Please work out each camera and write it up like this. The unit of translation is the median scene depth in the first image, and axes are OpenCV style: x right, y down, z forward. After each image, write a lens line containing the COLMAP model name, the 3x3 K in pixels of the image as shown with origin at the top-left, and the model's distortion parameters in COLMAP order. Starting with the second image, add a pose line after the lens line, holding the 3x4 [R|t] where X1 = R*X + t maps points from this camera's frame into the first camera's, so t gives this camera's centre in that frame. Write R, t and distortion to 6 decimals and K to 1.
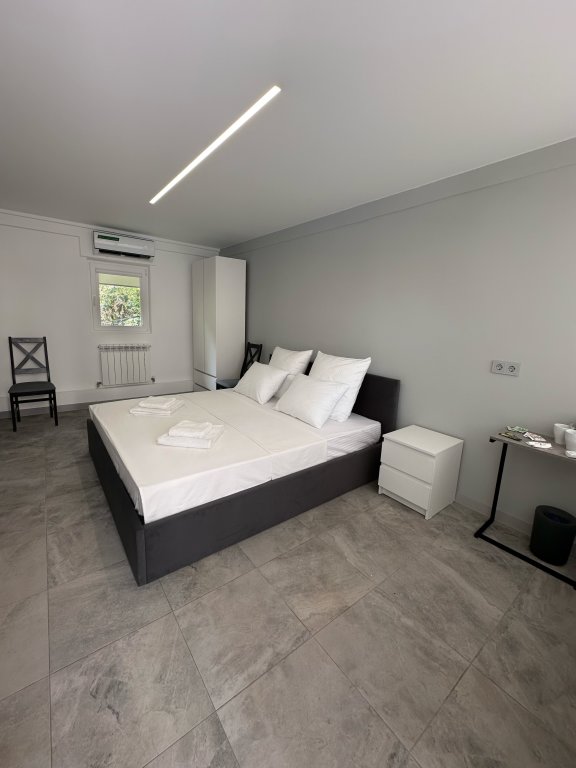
lens RADIAL K [[311.2, 0, 283.1], [0, 311.2, 382.9], [0, 0, 1]] dist [0.000451, 0.000250]
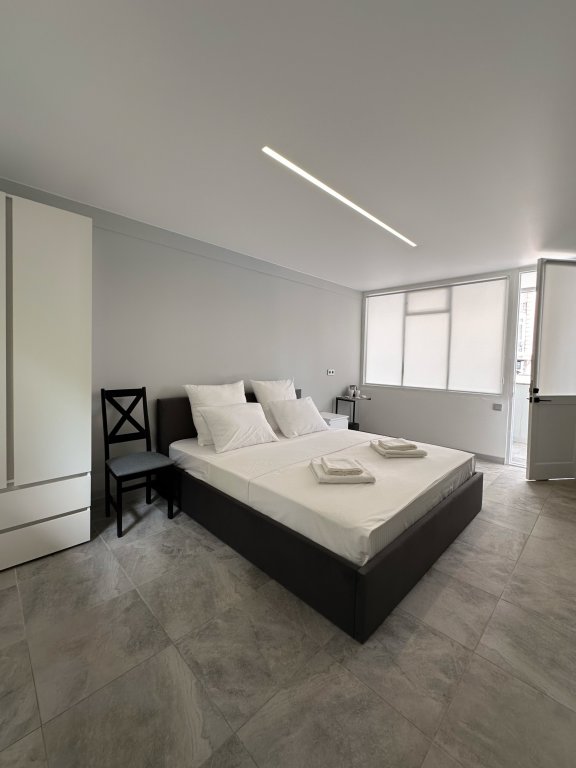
lens RADIAL K [[311.2, 0, 287.7], [0, 311.2, 386.3], [0, 0, 1]] dist [0.000451, 0.000250]
pose [[-0.125801, -0.112638, 0.985640, -1.327583], [0.181528, 0.974145, 0.134494, -0.292227], [-0.975306, 0.195841, -0.102102, 1.422829]]
